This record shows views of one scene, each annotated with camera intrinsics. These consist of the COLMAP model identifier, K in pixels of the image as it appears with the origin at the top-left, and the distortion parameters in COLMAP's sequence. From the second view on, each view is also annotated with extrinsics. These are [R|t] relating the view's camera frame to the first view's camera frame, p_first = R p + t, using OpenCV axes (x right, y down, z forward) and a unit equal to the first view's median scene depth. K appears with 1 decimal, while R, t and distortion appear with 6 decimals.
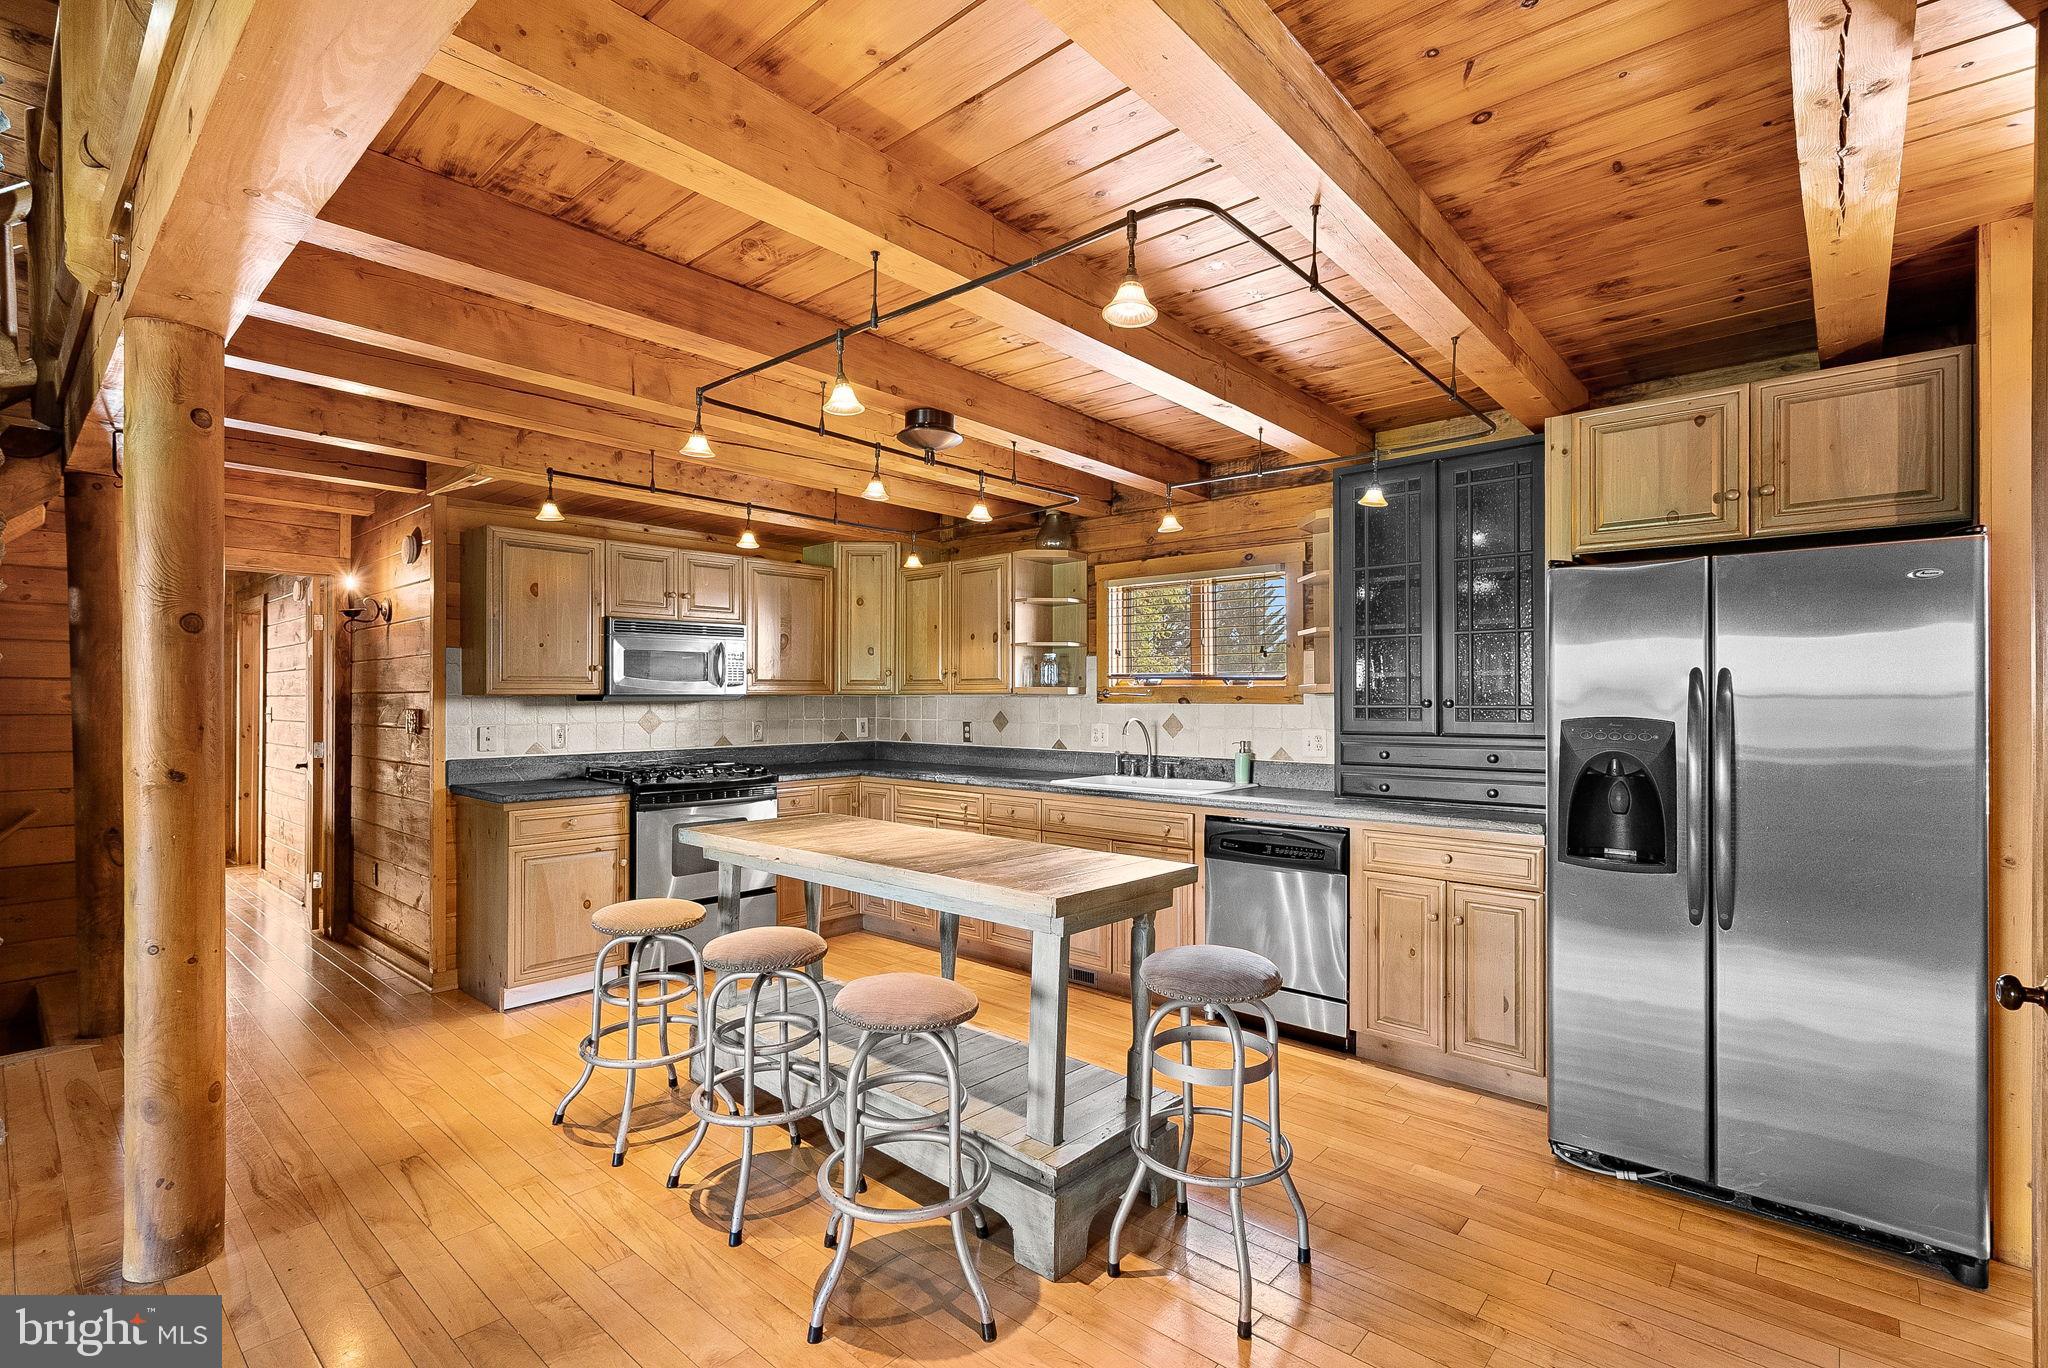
lens RADIAL K [[942.1, 0, 1023.9], [0, 942.1, 689.7], [0, 0, 1]] dist [-0.002879, -0.000136]
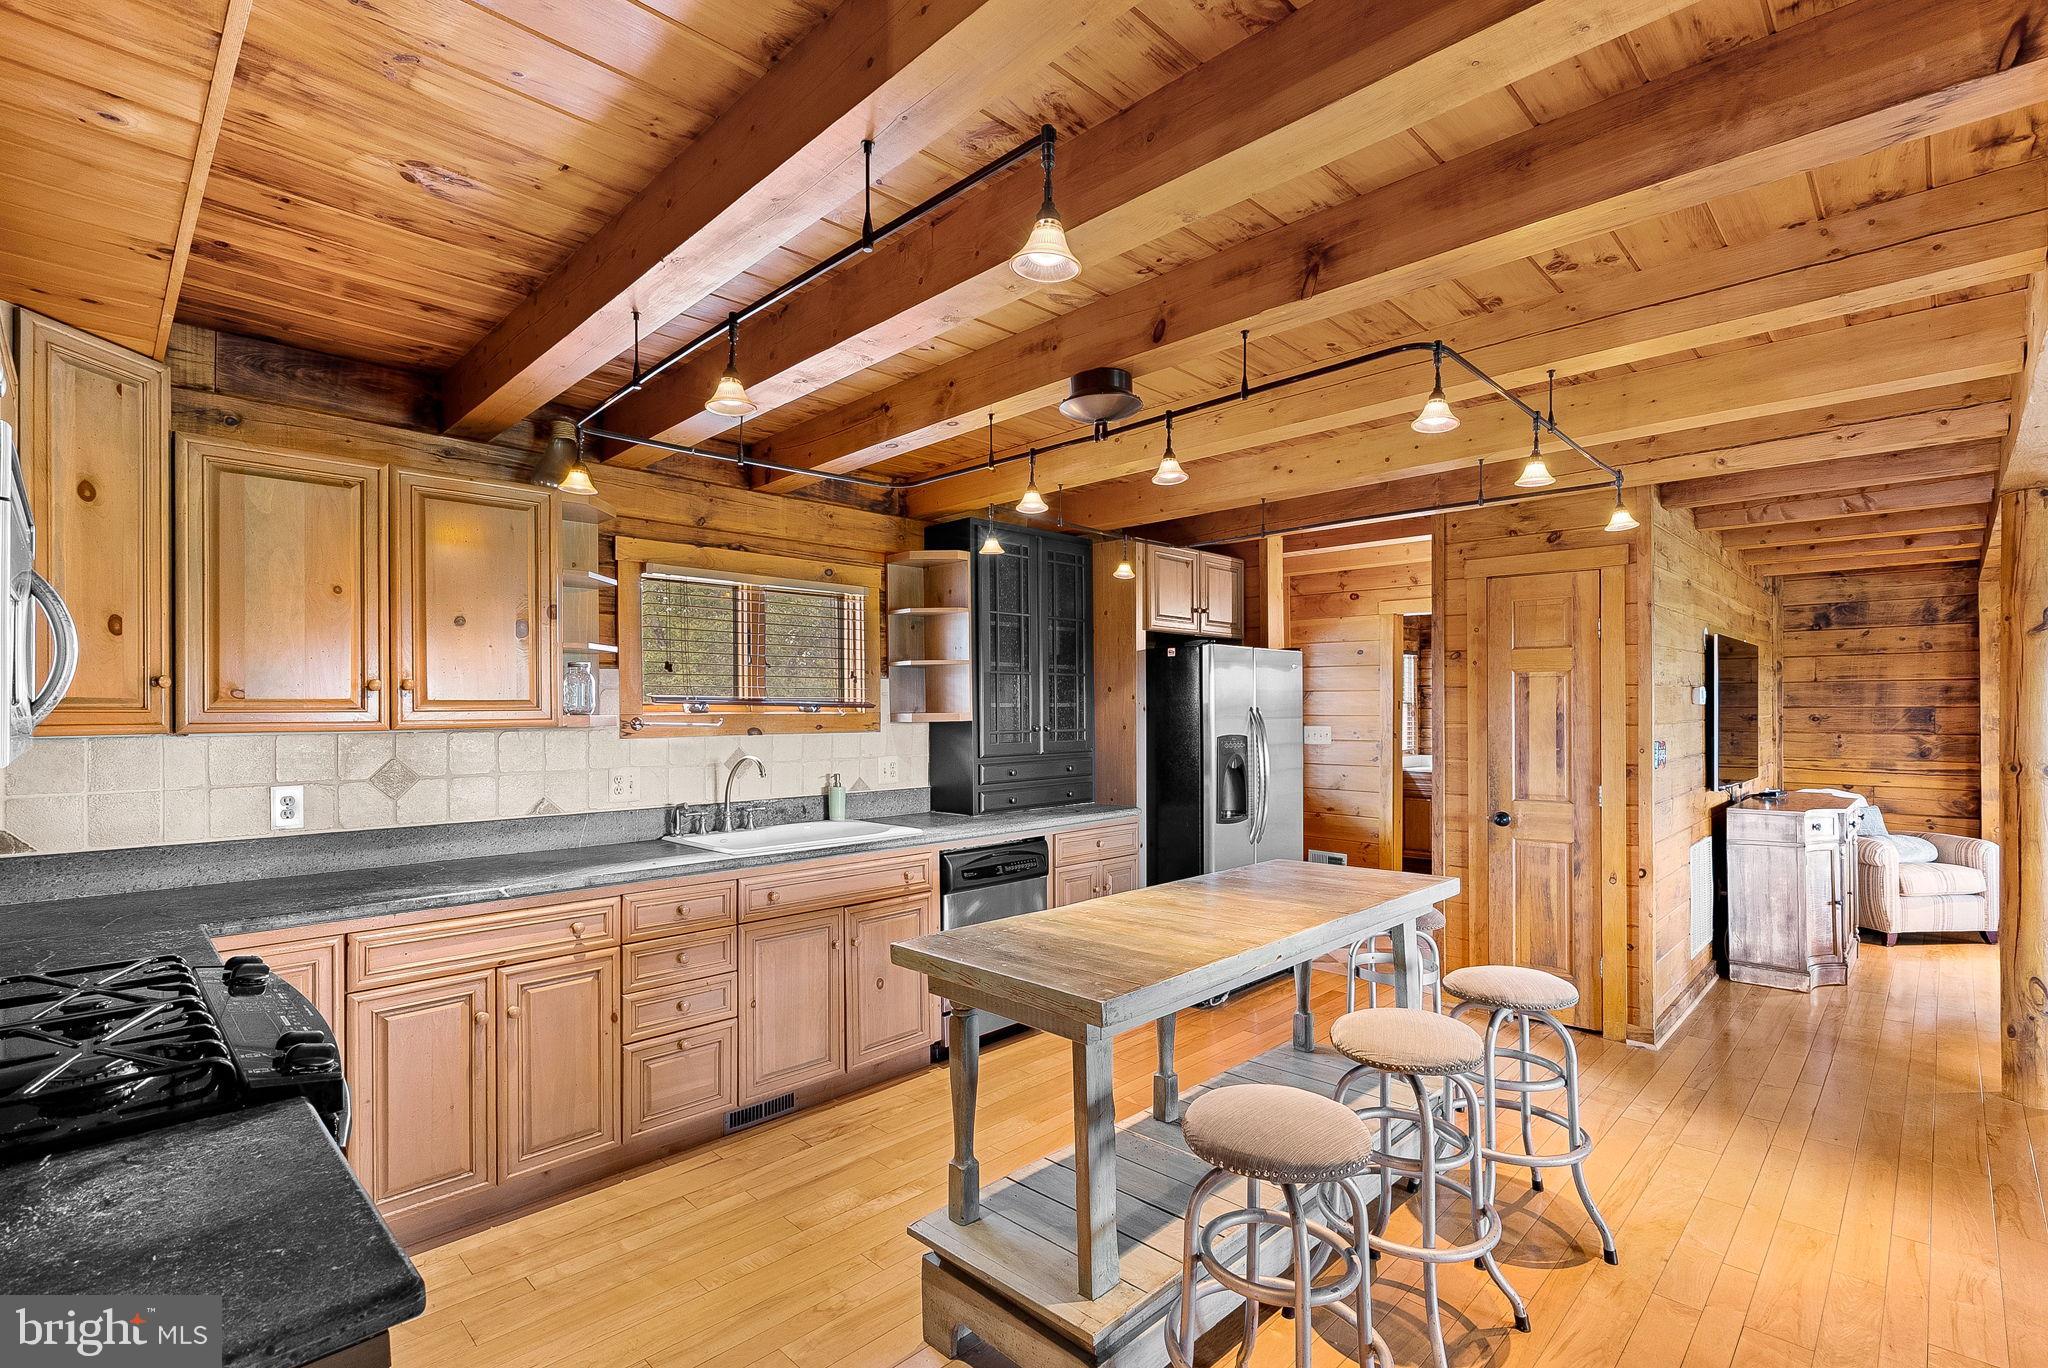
lens RADIAL K [[942.1, 0, 1024.2], [0, 942.1, 701.5], [0, 0, 1]] dist [-0.002879, -0.000136]
pose [[0.050928, 0.004746, 0.998691, -0.631131], [-0.007730, 0.999961, -0.004358, -0.012325], [-0.998672, -0.007498, 0.050963, 0.722954]]
